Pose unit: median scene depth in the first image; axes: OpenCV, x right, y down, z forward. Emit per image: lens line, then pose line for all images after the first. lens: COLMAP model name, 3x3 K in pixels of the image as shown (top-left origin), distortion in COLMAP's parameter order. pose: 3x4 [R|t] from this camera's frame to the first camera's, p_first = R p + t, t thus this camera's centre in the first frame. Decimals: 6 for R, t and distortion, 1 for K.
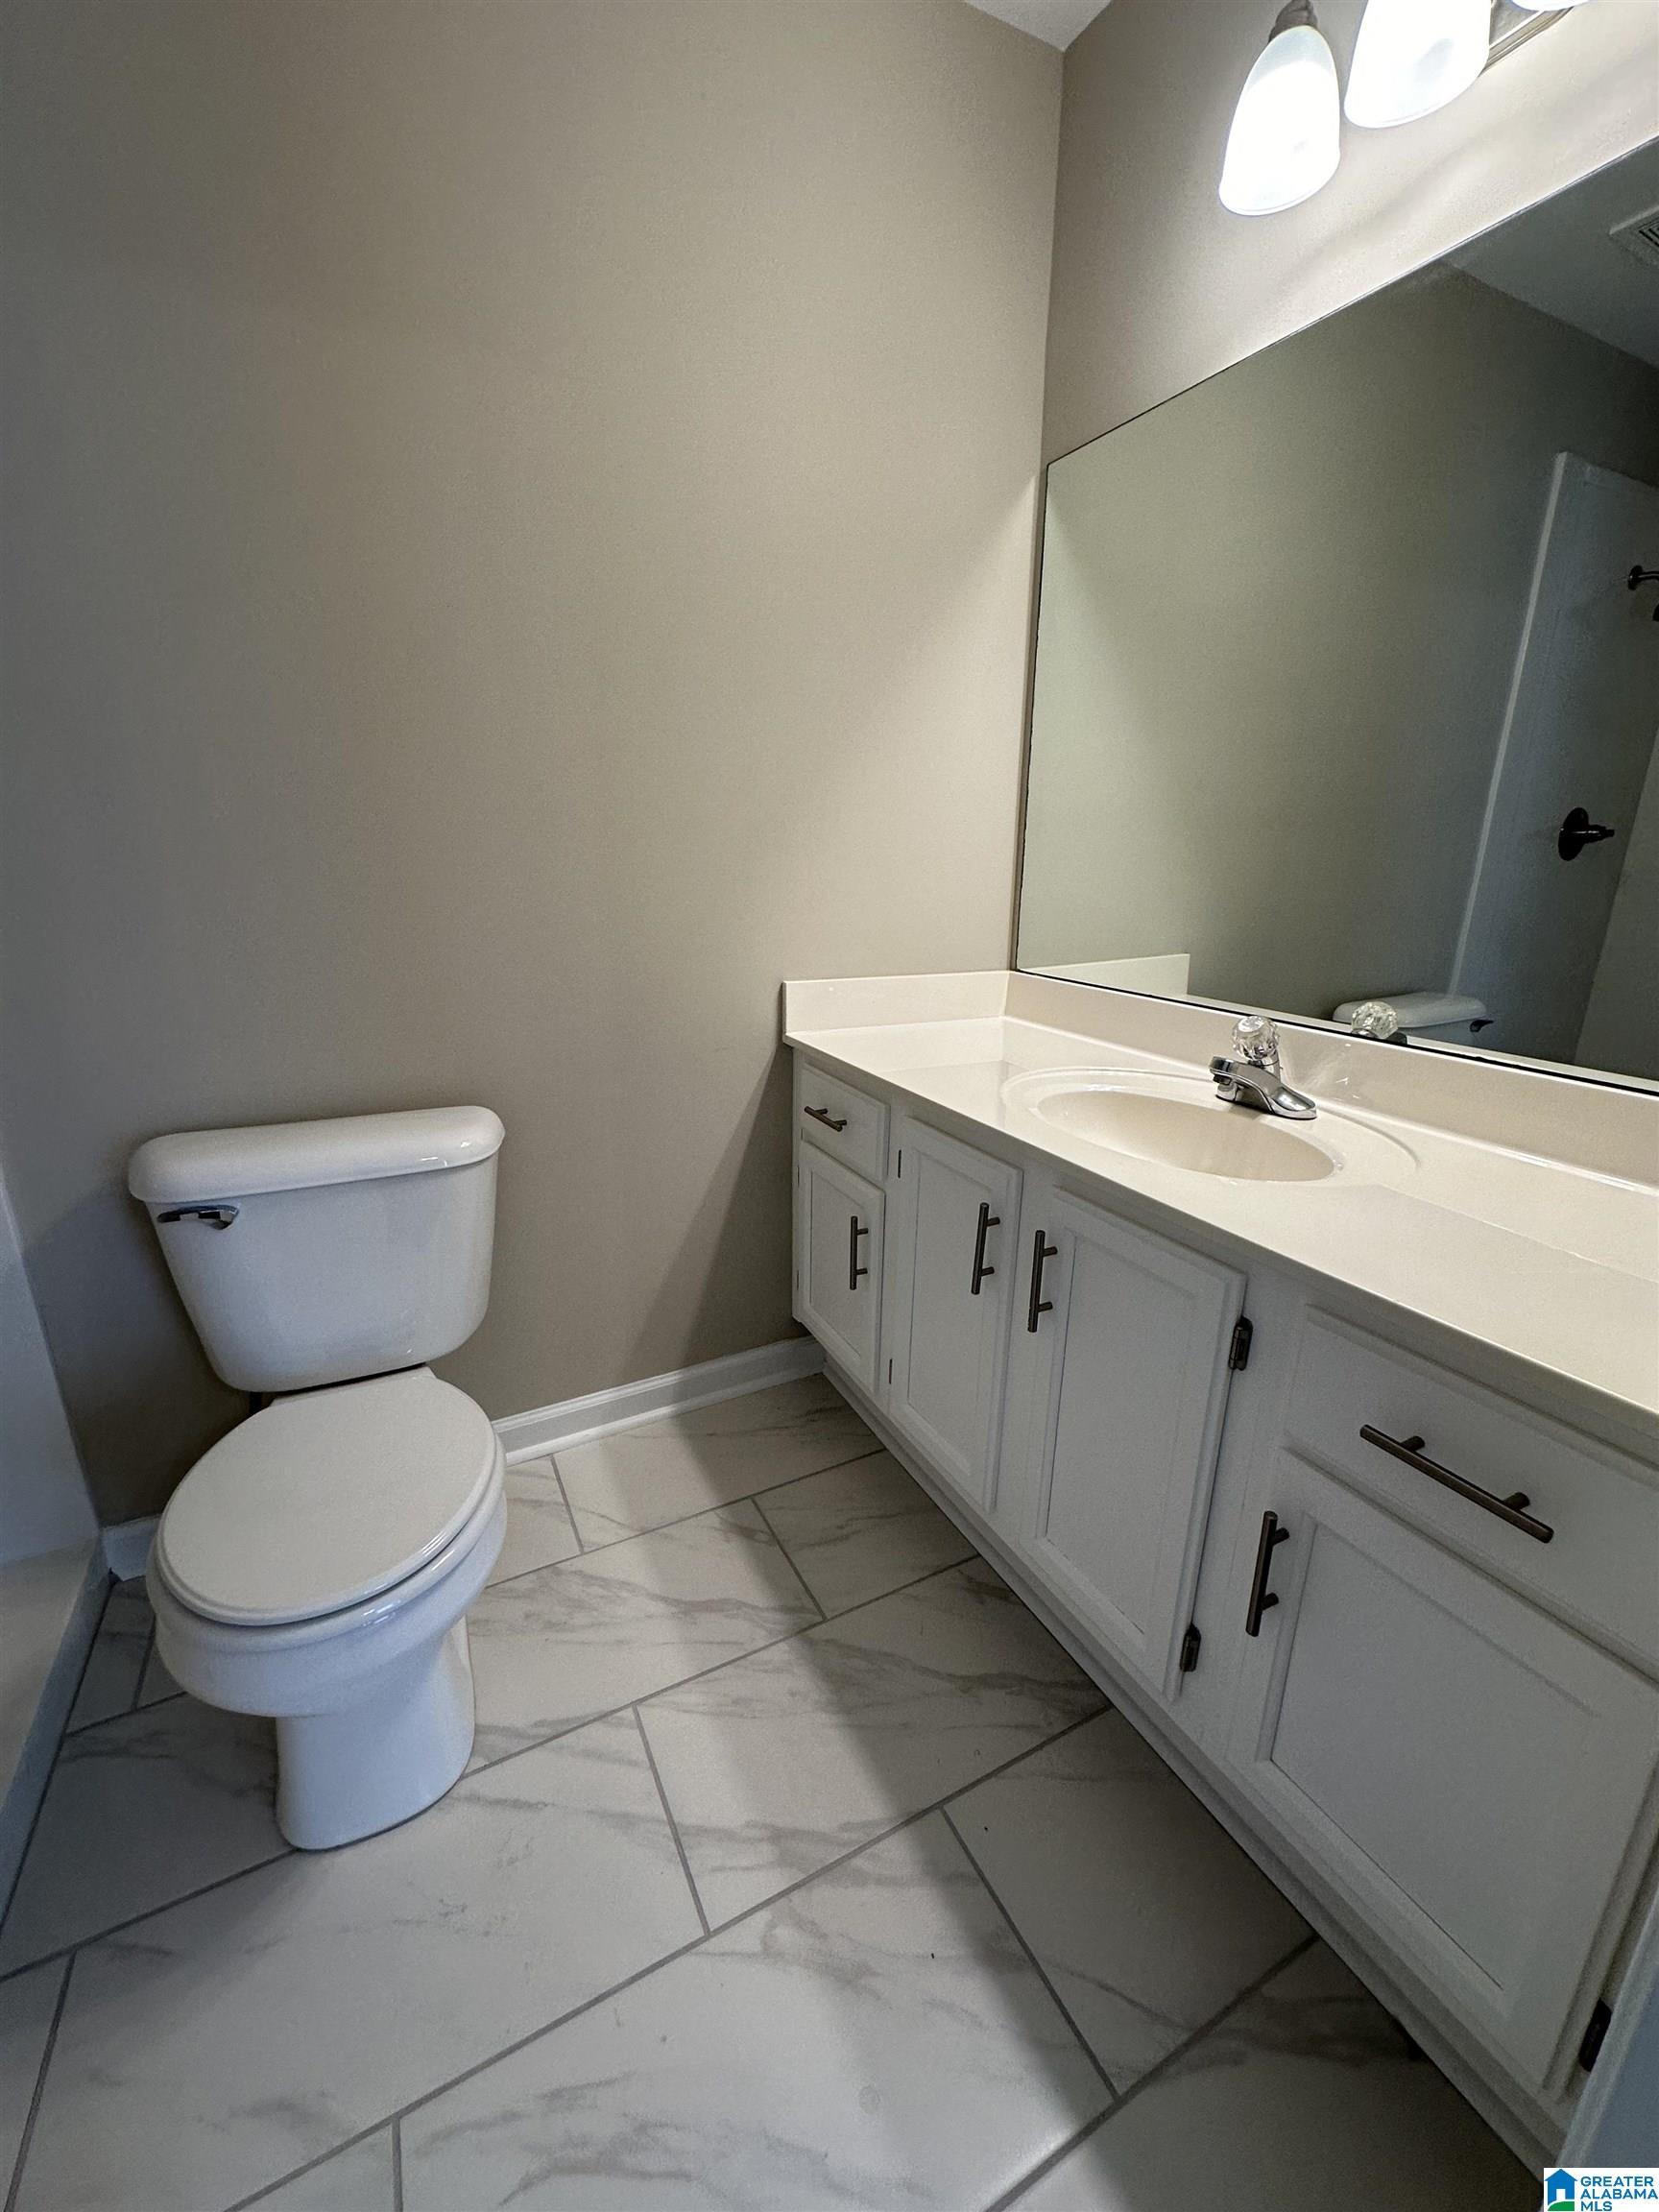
lens RADIAL K [[886.7, 0, 821.9], [0, 886.7, 1097.7], [0, 0, 1]] dist [-0.002672, 0.000580]
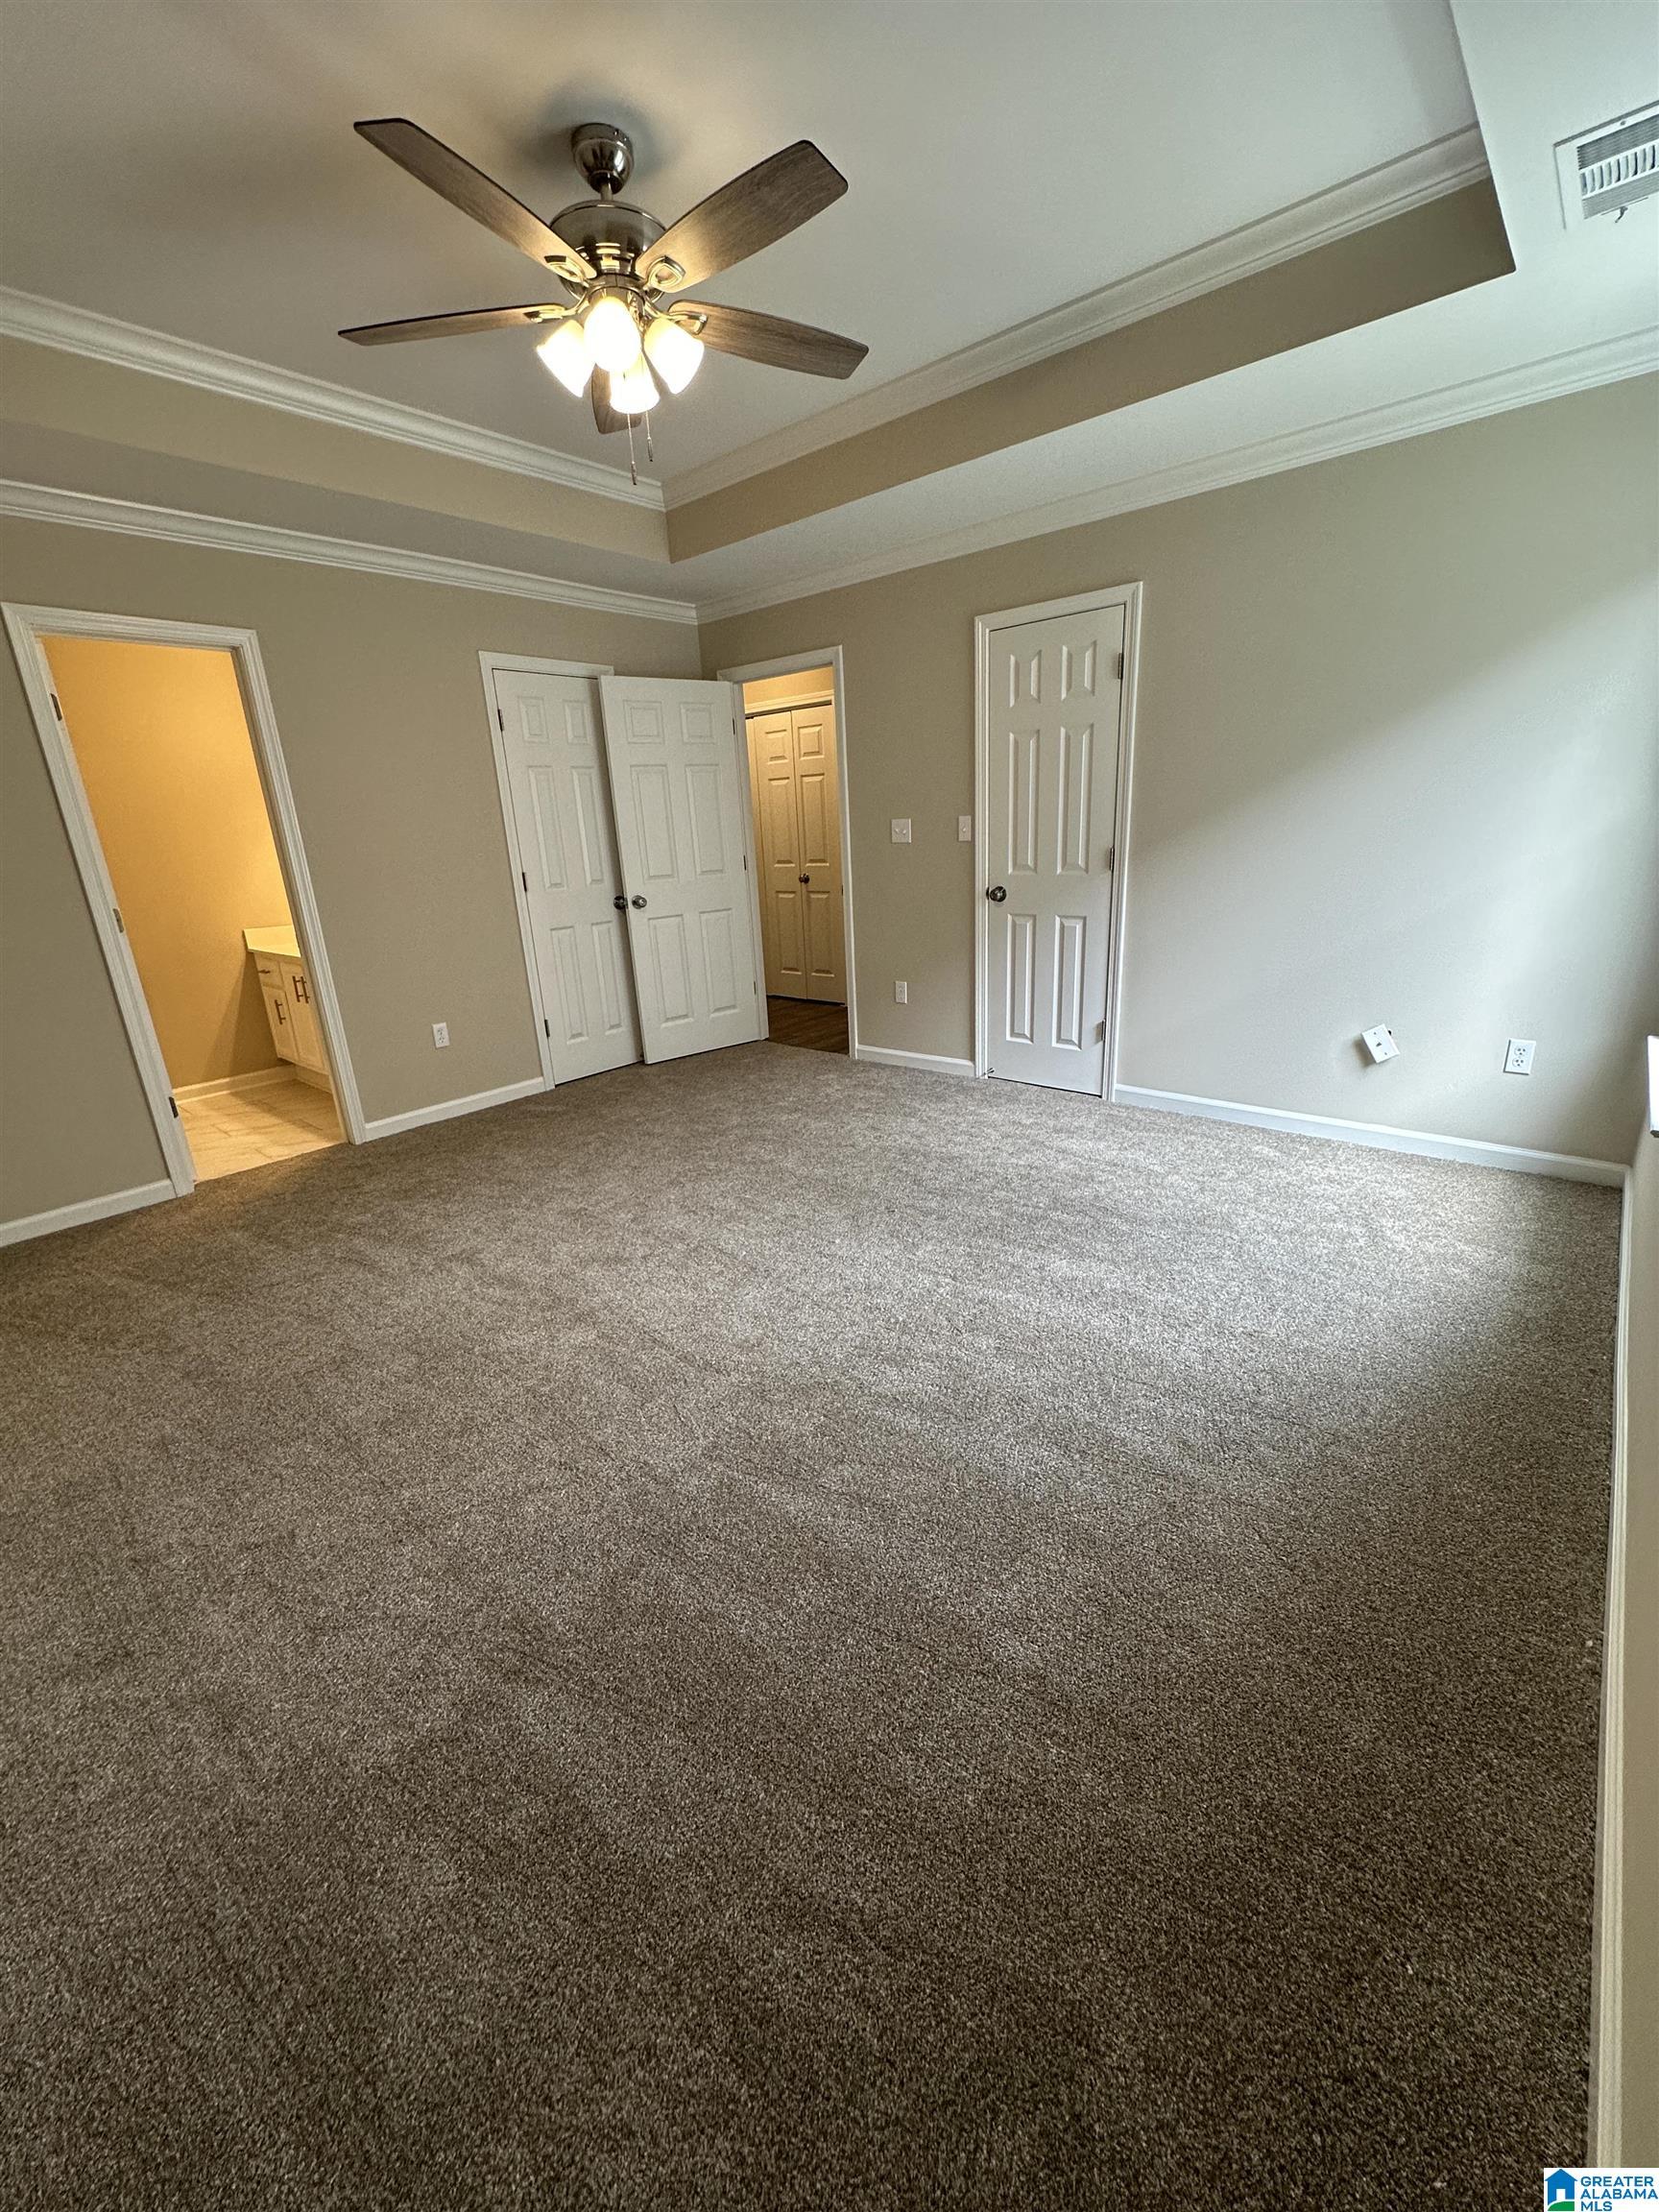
lens RADIAL K [[886.7, 0, 833.5], [0, 886.7, 1112.2], [0, 0, 1]] dist [-0.002672, 0.000580]
pose [[0.925072, -0.169991, 0.339625, 0.705538], [0.160140, 0.985444, 0.057052, 0.642159], [-0.344380, 0.001610, 0.938829, -2.508230]]
